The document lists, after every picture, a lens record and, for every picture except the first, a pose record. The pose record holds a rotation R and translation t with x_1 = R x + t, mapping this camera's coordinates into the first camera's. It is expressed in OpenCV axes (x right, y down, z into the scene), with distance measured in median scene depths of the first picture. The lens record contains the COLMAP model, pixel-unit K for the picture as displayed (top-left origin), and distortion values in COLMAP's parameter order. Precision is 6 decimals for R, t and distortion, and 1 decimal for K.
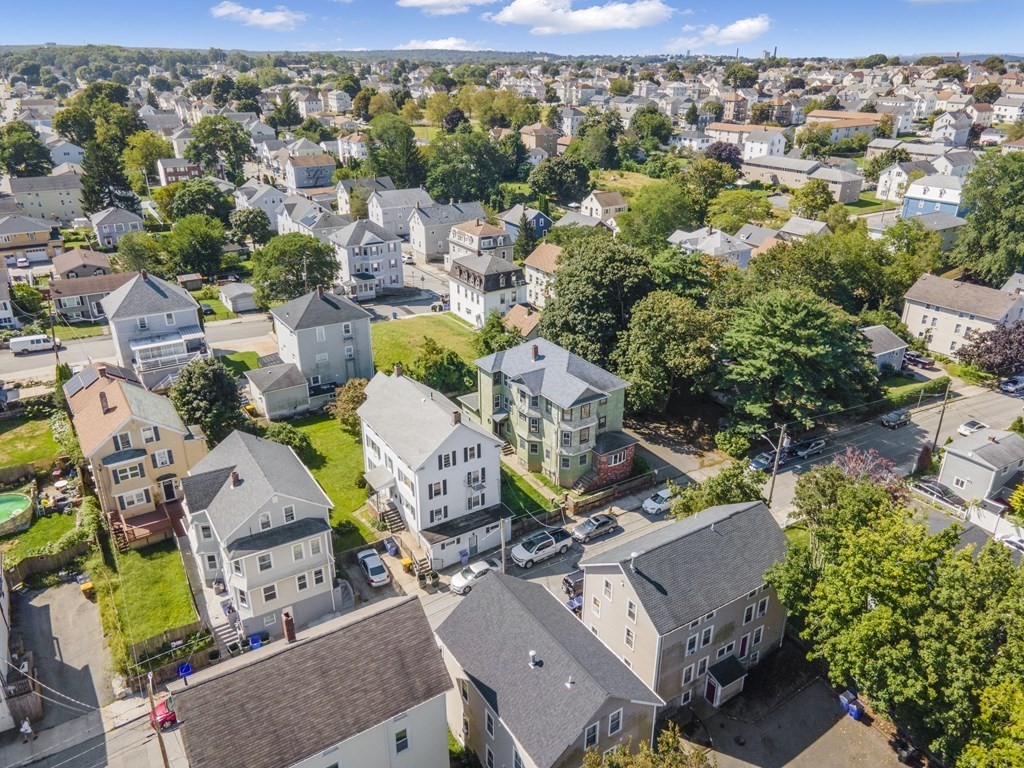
lens RADIAL K [[739.3, 0, 508.3], [0, 739.3, 380.1], [0, 0, 1]] dist [0.032540, 0.002112]
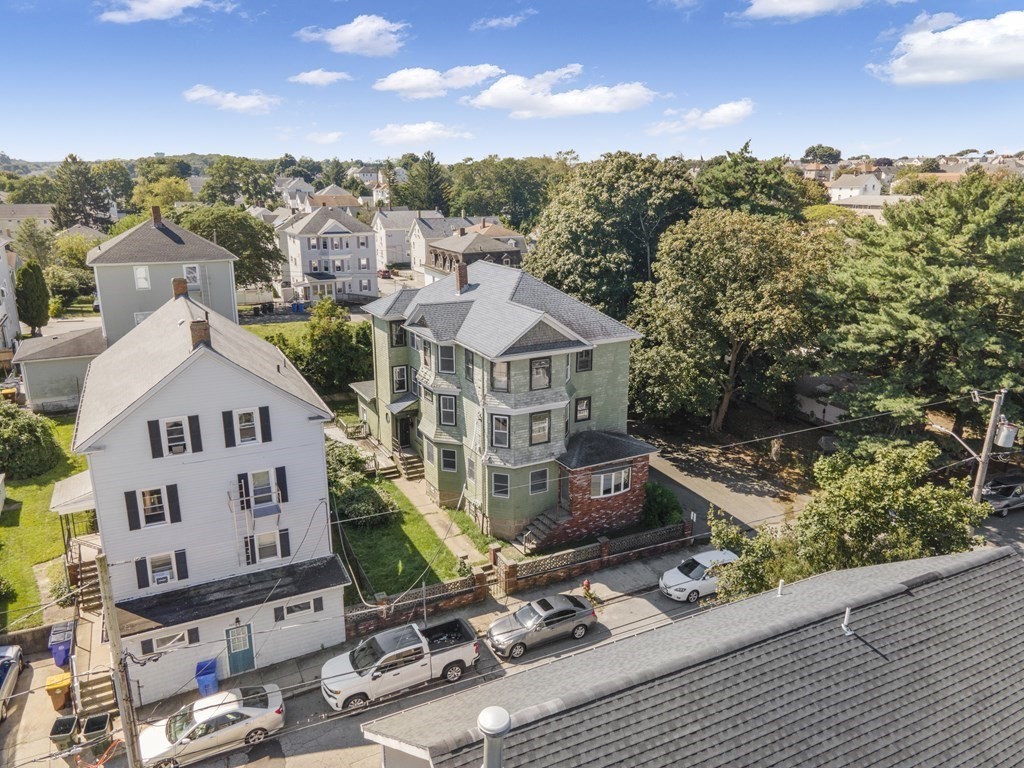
lens RADIAL K [[739.3, 0, 518.3], [0, 739.3, 388.0], [0, 0, 1]] dist [0.032540, 0.002112]
pose [[0.996027, 0.029995, -0.083843, 0.123418], [-0.040727, 0.990758, -0.129381, 0.107524], [0.079188, 0.132282, 0.988044, 0.496770]]
